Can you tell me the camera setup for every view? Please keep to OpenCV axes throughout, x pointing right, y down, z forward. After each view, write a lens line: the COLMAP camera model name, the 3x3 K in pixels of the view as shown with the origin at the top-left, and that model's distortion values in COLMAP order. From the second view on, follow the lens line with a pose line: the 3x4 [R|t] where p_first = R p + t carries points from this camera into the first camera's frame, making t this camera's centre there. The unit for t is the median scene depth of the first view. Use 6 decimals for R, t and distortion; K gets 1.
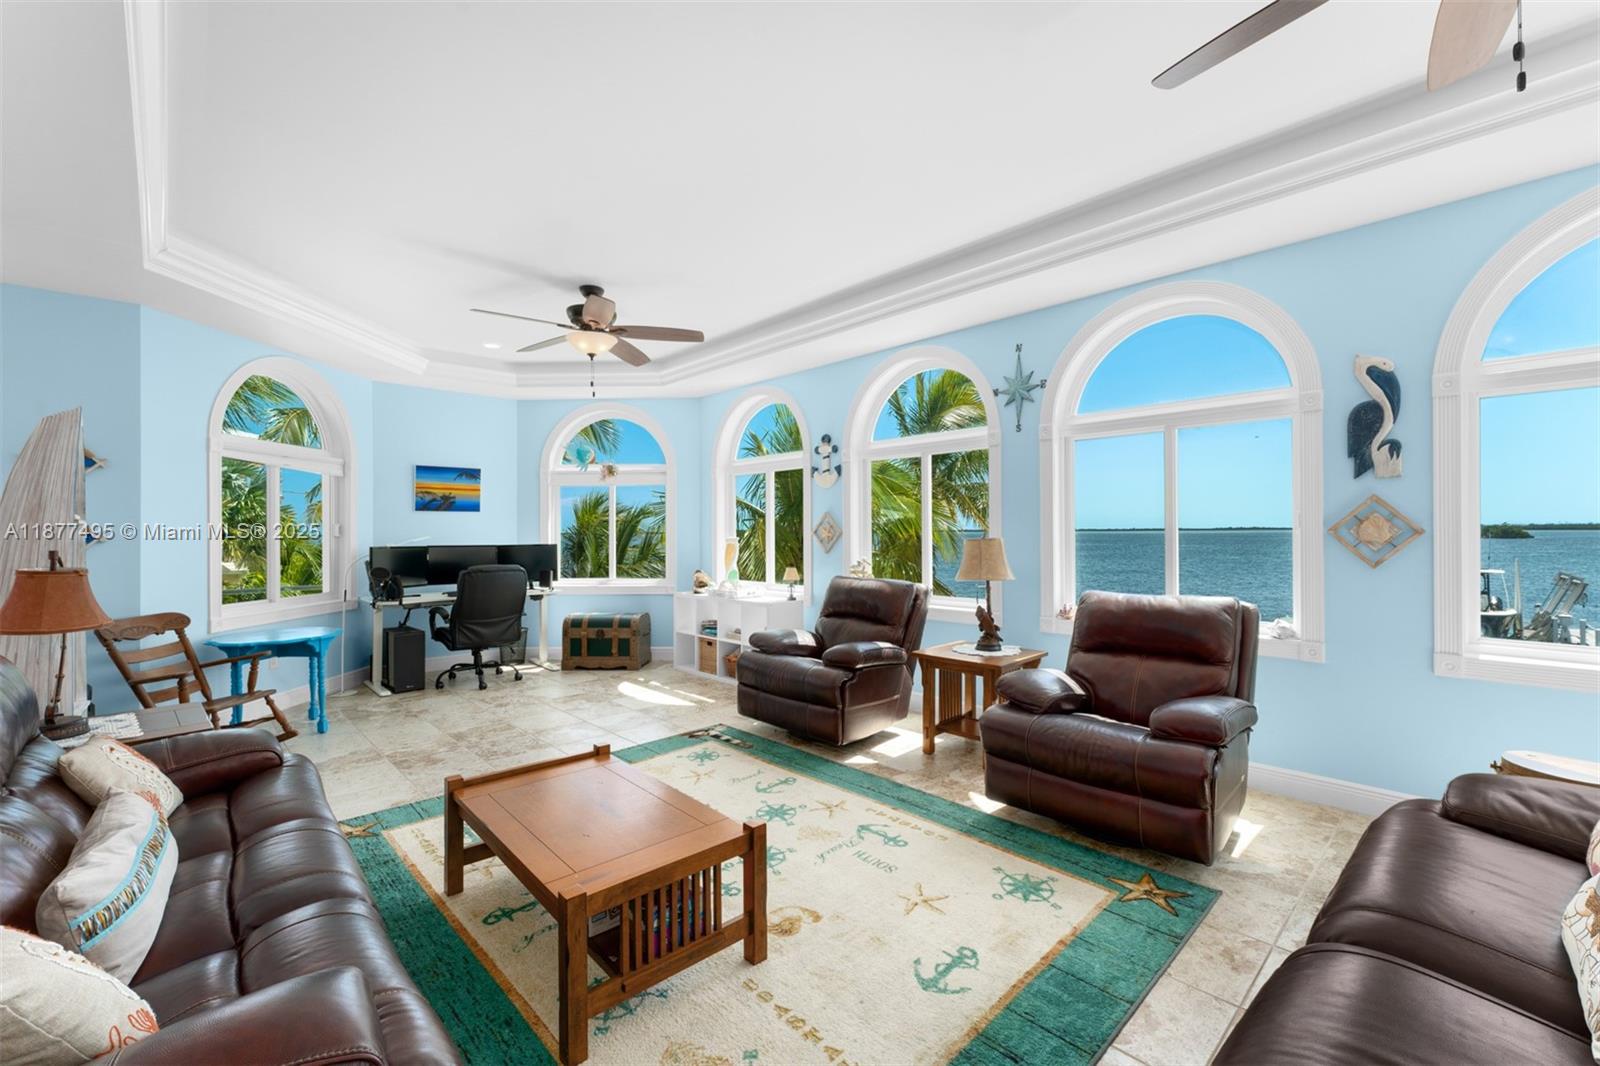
lens RADIAL K [[661.3, 0, 802.6], [0, 661.3, 532.2], [0, 0, 1]] dist [0.001784, -0.000570]
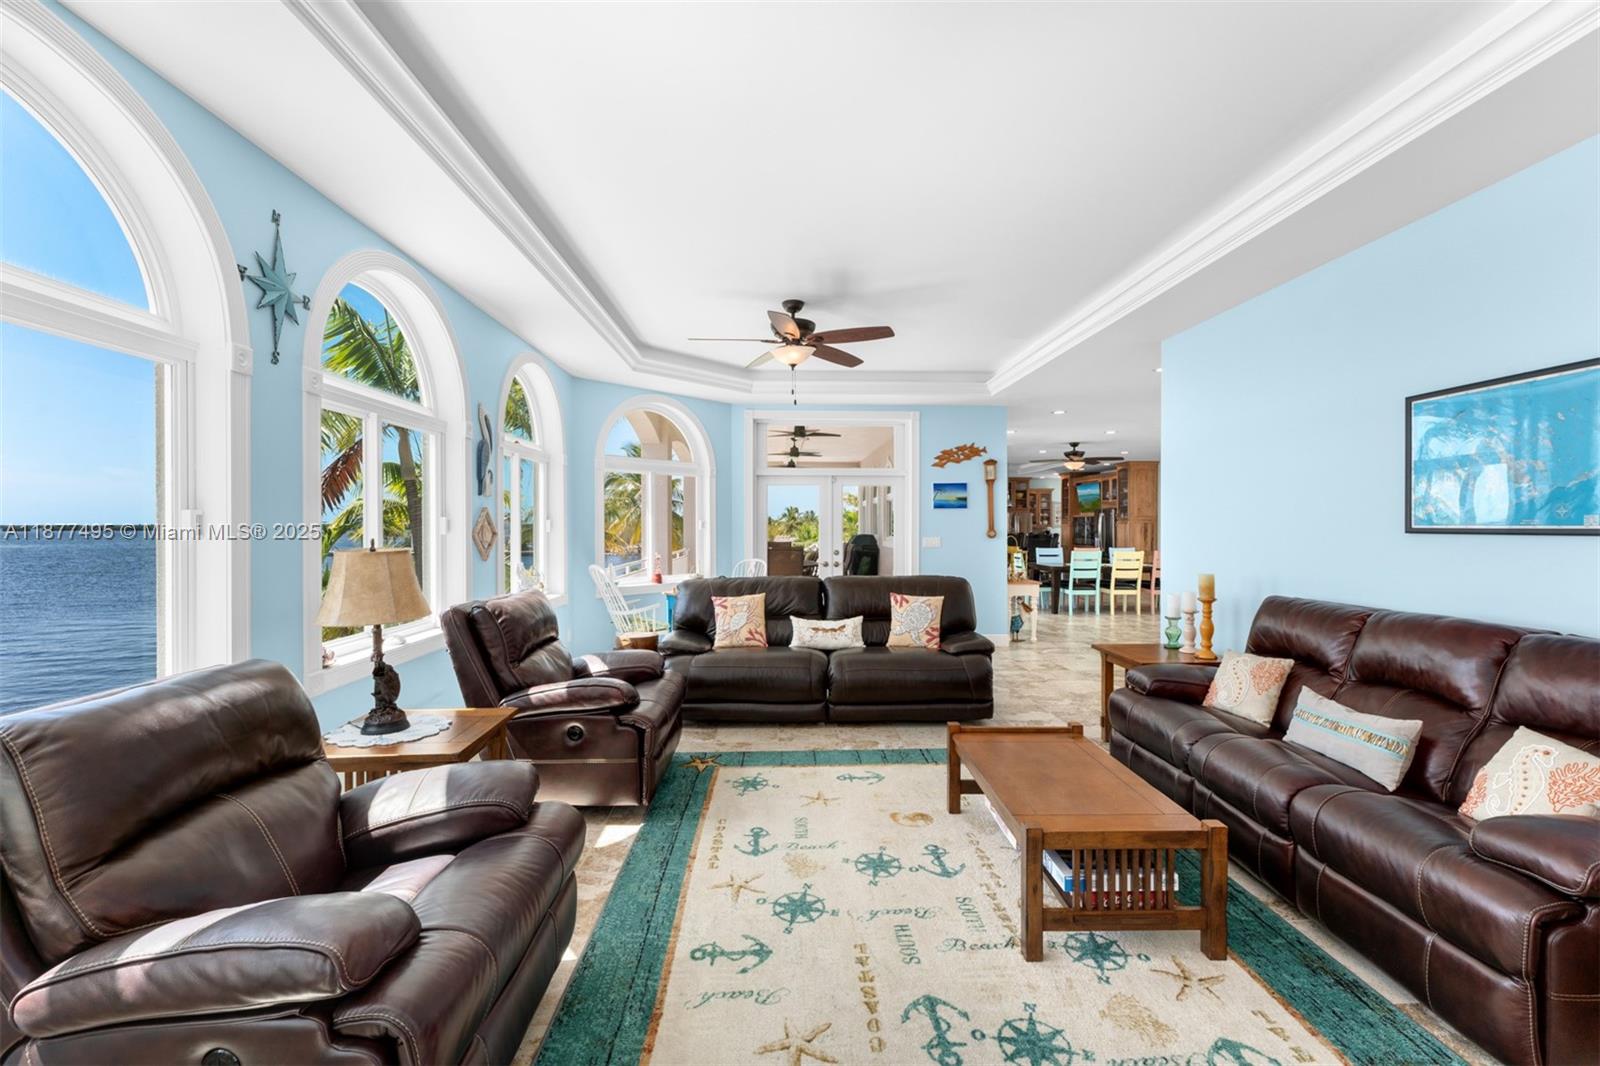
lens RADIAL K [[661.3, 0, 803.2], [0, 661.3, 530.8], [0, 0, 1]] dist [0.001784, -0.000570]
pose [[-0.746879, 0.003234, 0.664952, -0.592752], [0.002370, 0.999995, -0.002202, -0.006970], [-0.664956, -0.000068, -0.746882, 1.684643]]
